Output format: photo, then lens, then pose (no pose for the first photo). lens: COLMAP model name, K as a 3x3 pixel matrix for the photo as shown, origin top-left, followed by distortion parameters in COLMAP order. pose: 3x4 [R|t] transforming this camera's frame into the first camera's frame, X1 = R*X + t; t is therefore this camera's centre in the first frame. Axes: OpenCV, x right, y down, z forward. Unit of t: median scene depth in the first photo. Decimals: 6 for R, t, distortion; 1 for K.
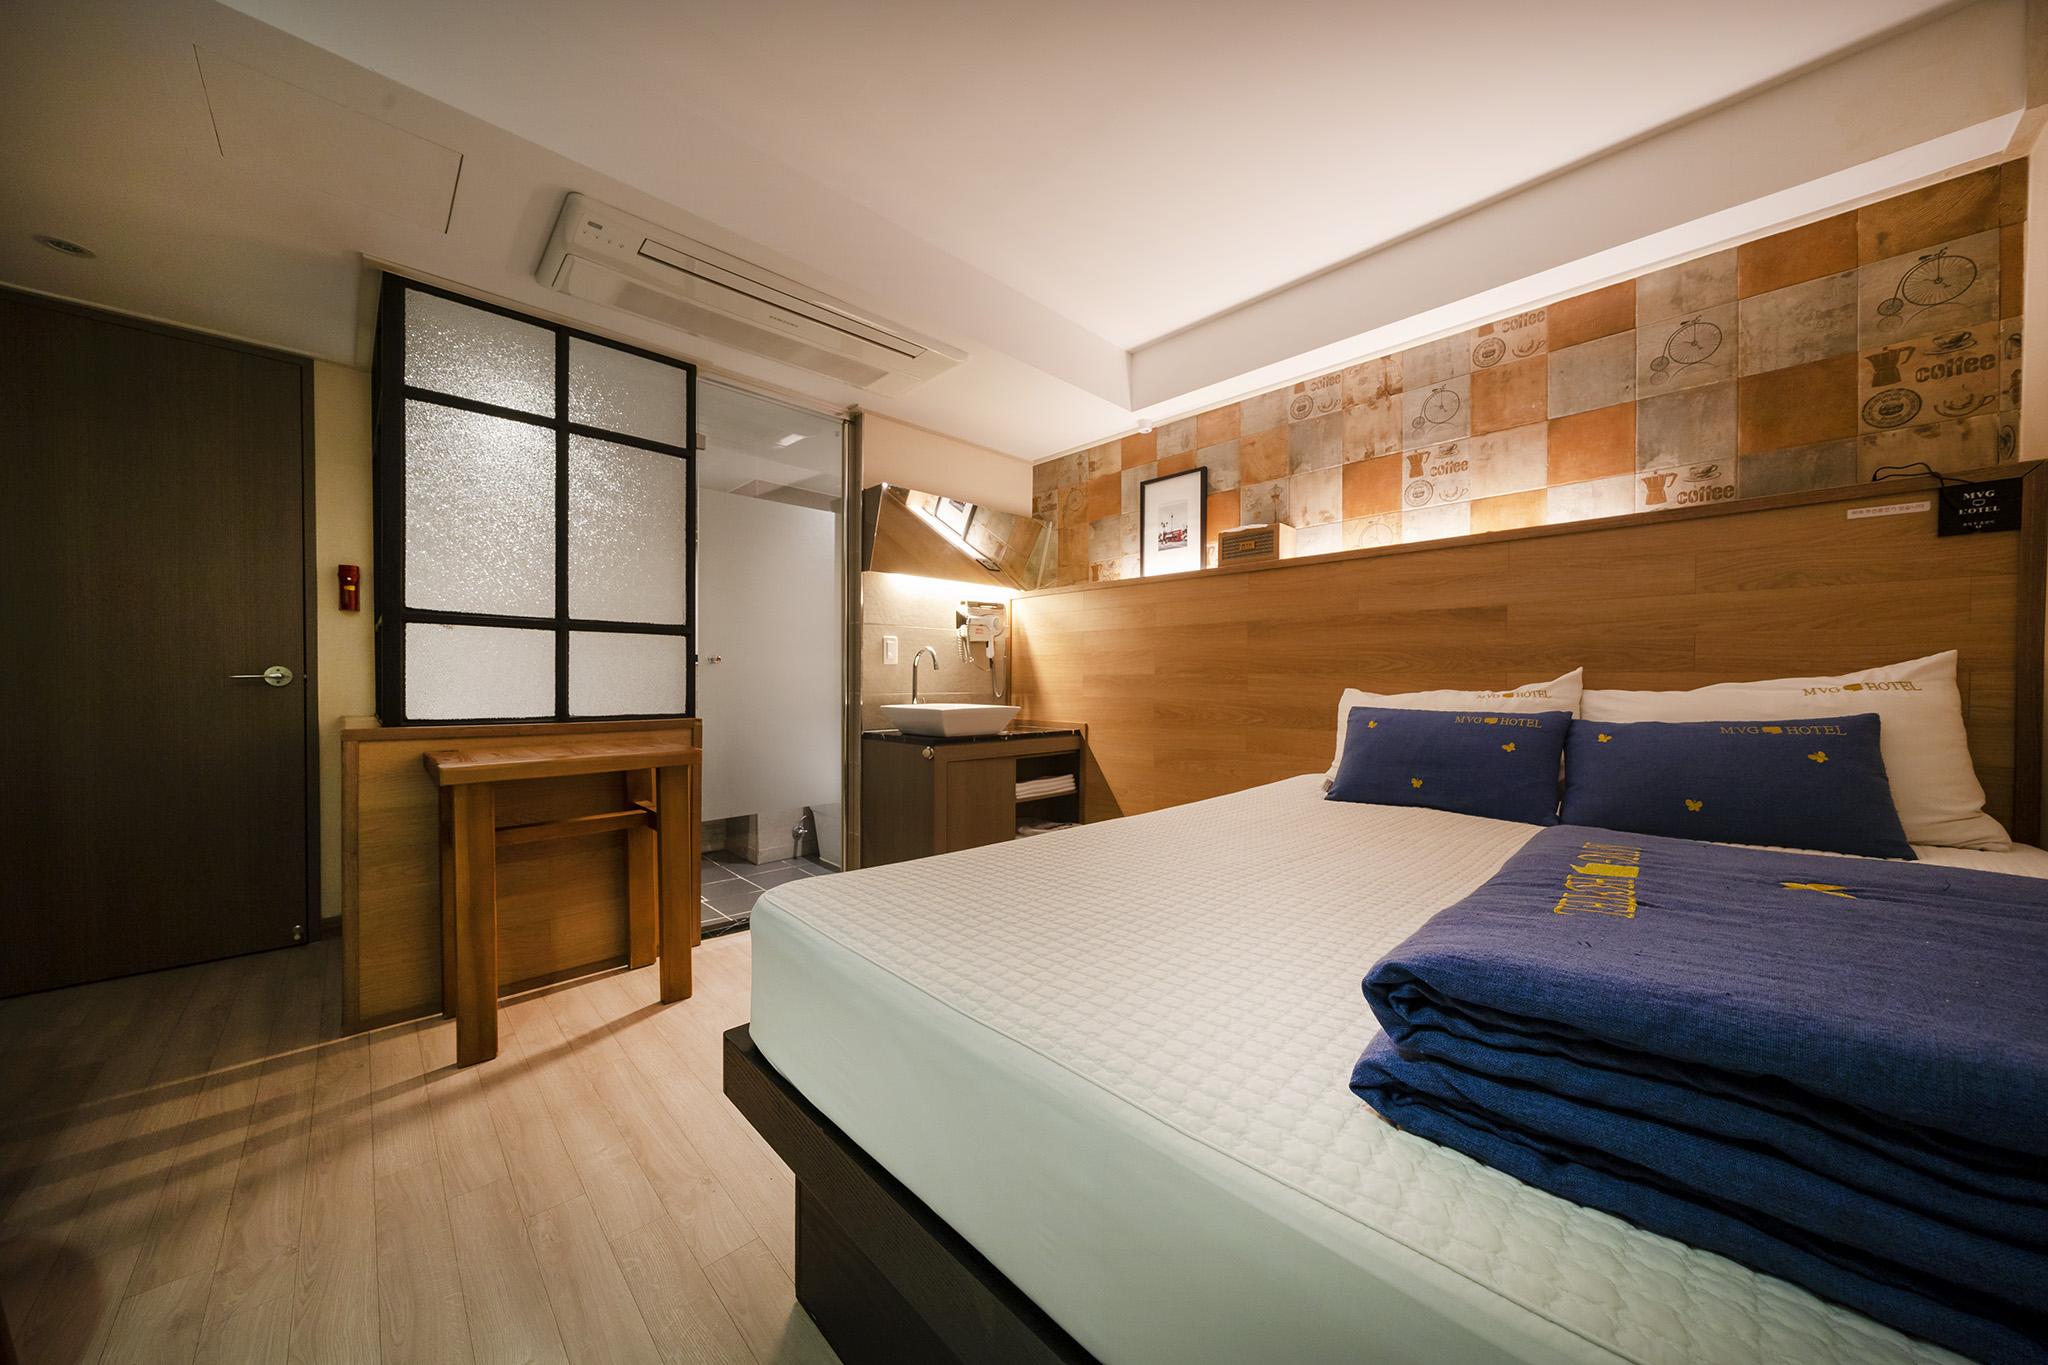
lens RADIAL K [[701.5, 0, 1024.0], [0, 701.5, 682.5], [0, 0, 1]] dist [-0.000104, -0.000014]
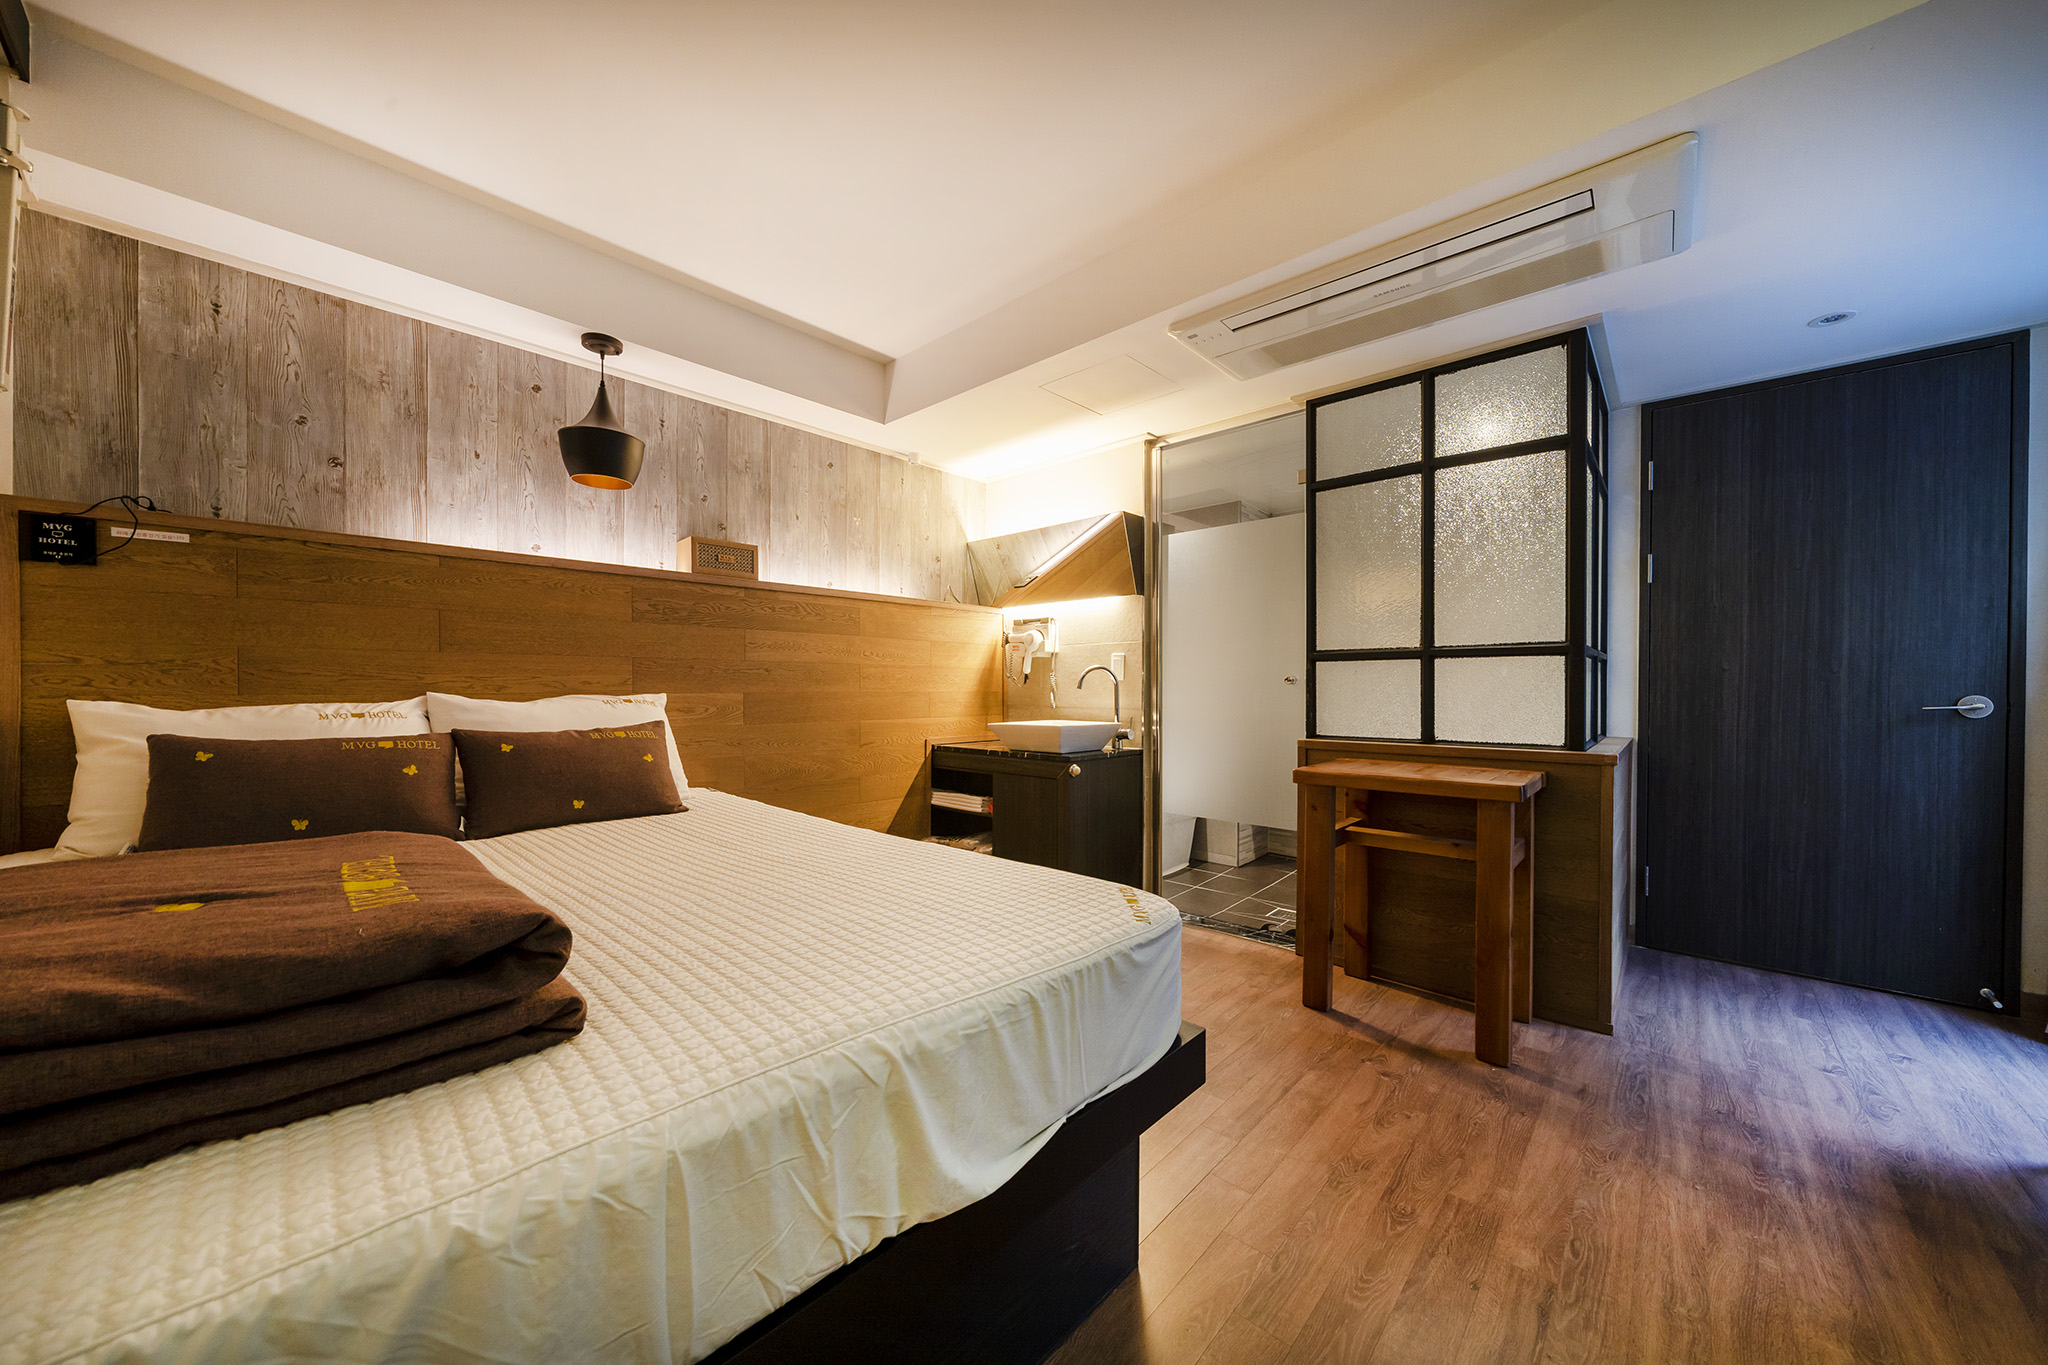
lens RADIAL K [[689.8, 0, 1022.1], [0, 689.8, 693.1], [0, 0, 1]] dist [-0.000902, -0.000113]
pose [[0.090525, -0.019289, -0.995707, 0.316154], [-0.010523, 0.999738, -0.020324, 0.004357], [0.995839, 0.012318, 0.090298, 0.308757]]
